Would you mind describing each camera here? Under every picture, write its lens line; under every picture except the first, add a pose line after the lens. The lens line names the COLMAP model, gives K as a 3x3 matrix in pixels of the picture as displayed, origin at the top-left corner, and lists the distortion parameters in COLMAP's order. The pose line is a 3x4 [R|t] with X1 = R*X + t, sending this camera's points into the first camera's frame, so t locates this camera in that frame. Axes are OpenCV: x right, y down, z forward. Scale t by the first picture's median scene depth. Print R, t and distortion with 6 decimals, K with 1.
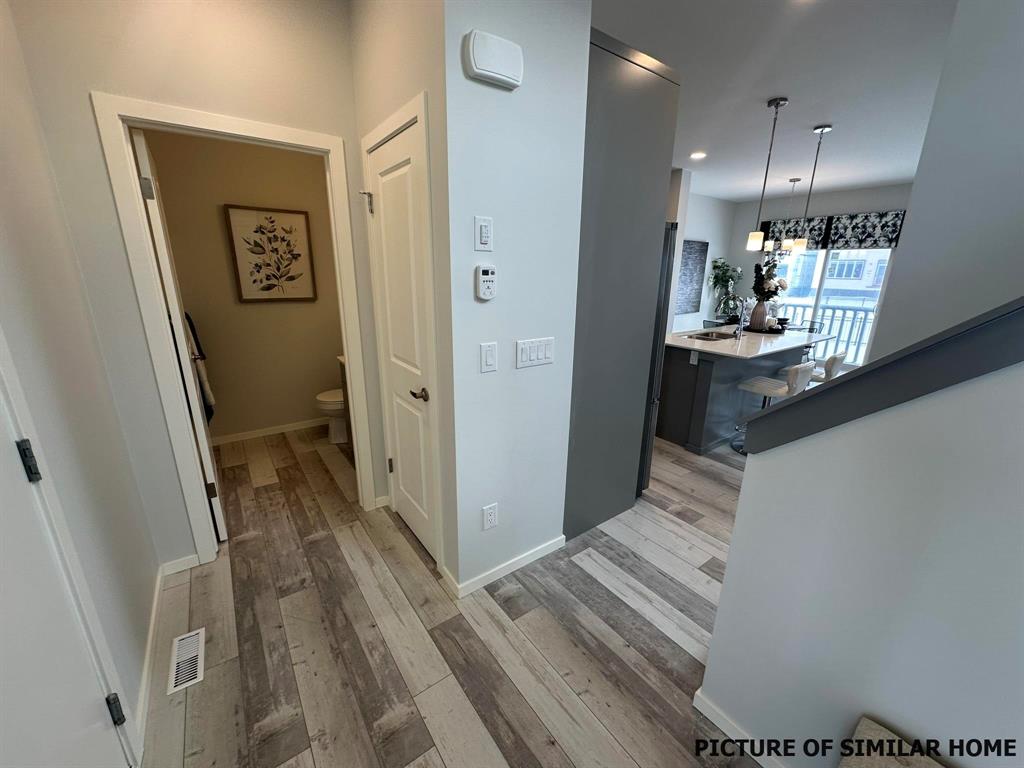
lens RADIAL K [[407.4, 0, 511.9], [0, 407.4, 382.8], [0, 0, 1]] dist [0.001824, -0.001249]
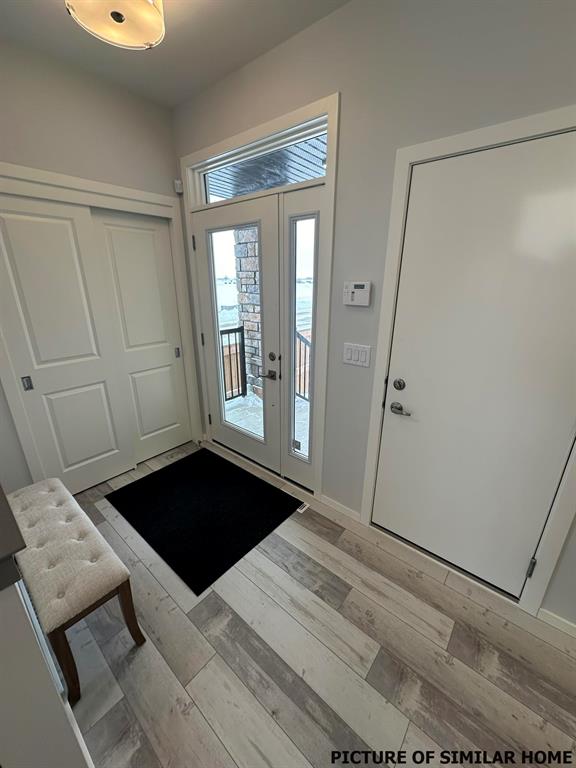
lens RADIAL K [[305.5, 0, 288.1], [0, 305.5, 387.2], [0, 0, 1]] dist [0.001824, -0.001249]
pose [[-0.966612, 0.065998, -0.247599, 0.047119], [-0.090889, 0.815131, 0.572103, -0.080732], [0.239583, 0.575505, -0.781917, 0.255609]]
